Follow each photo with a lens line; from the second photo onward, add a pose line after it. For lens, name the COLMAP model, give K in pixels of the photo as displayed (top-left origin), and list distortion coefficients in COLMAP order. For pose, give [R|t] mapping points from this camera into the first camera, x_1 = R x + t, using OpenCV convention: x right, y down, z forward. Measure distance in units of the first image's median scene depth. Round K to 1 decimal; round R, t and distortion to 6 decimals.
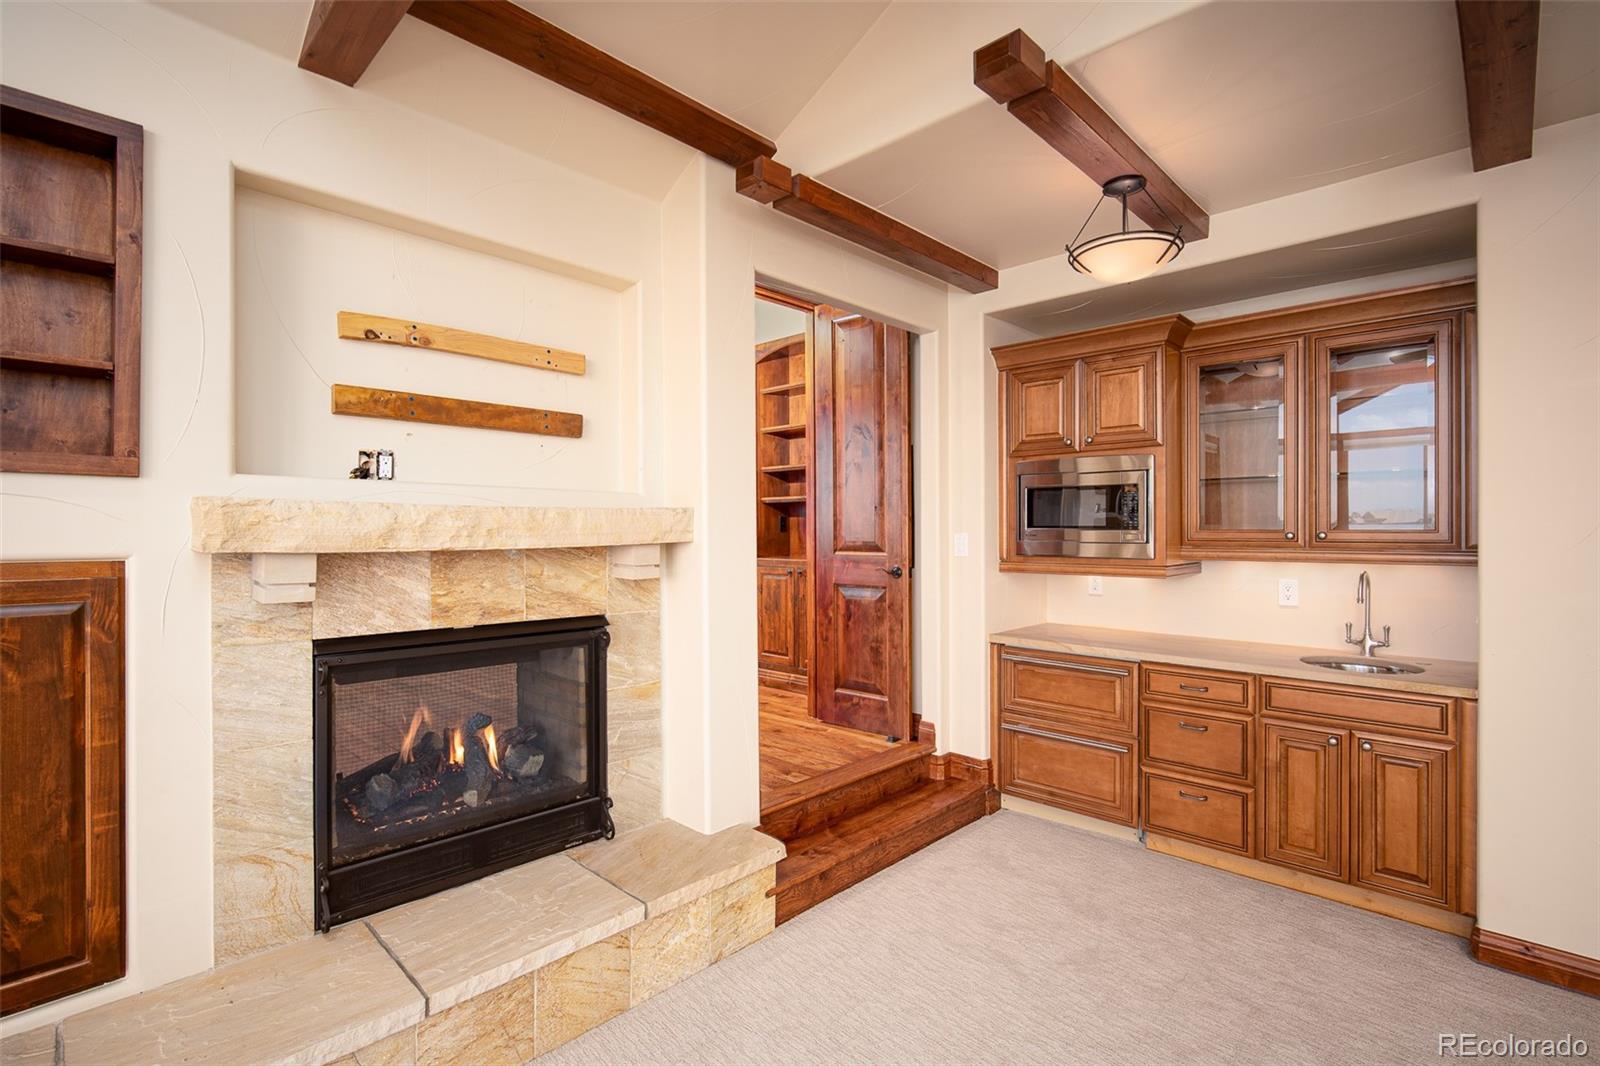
lens RADIAL K [[746.8, 0, 797.3], [0, 746.8, 566.0], [0, 0, 1]] dist [-0.002659, -0.000434]
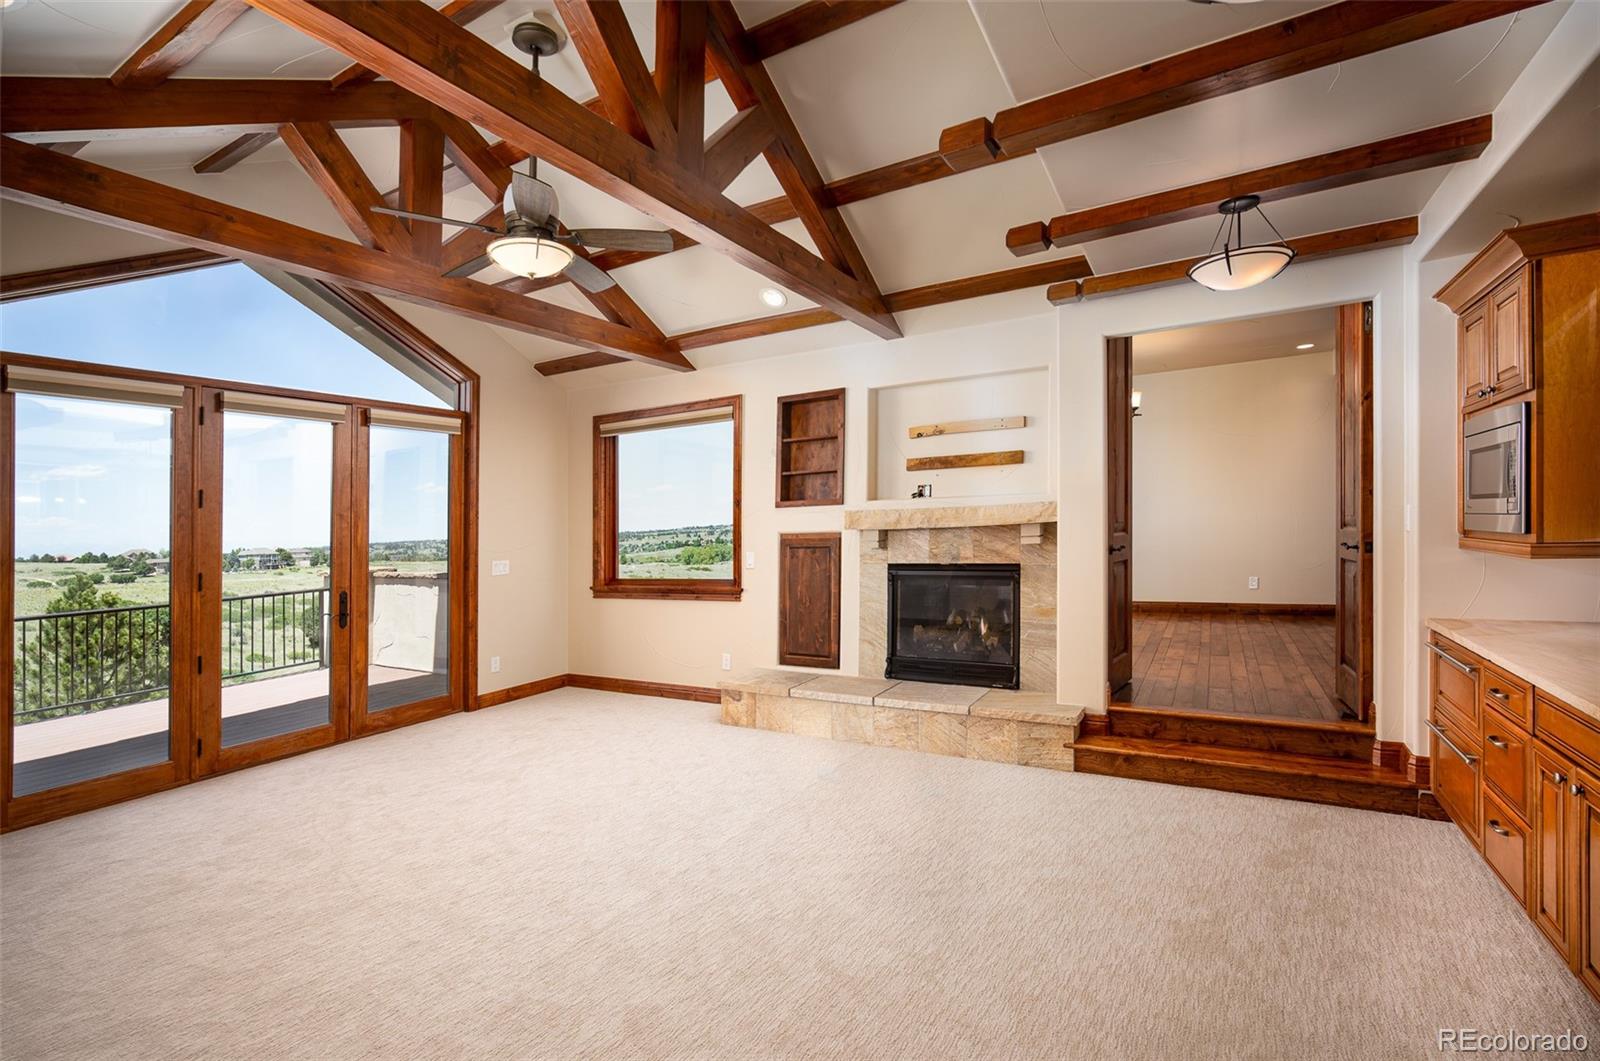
lens RADIAL K [[708.4, 0, 798.6], [0, 708.4, 540.1], [0, 0, 1]] dist [-0.000080, 0.000024]
pose [[0.248265, 0.015744, -0.968564, 1.465696], [-0.009181, 0.999861, 0.013899, -0.010669], [0.968649, 0.005441, 0.248375, 0.092653]]
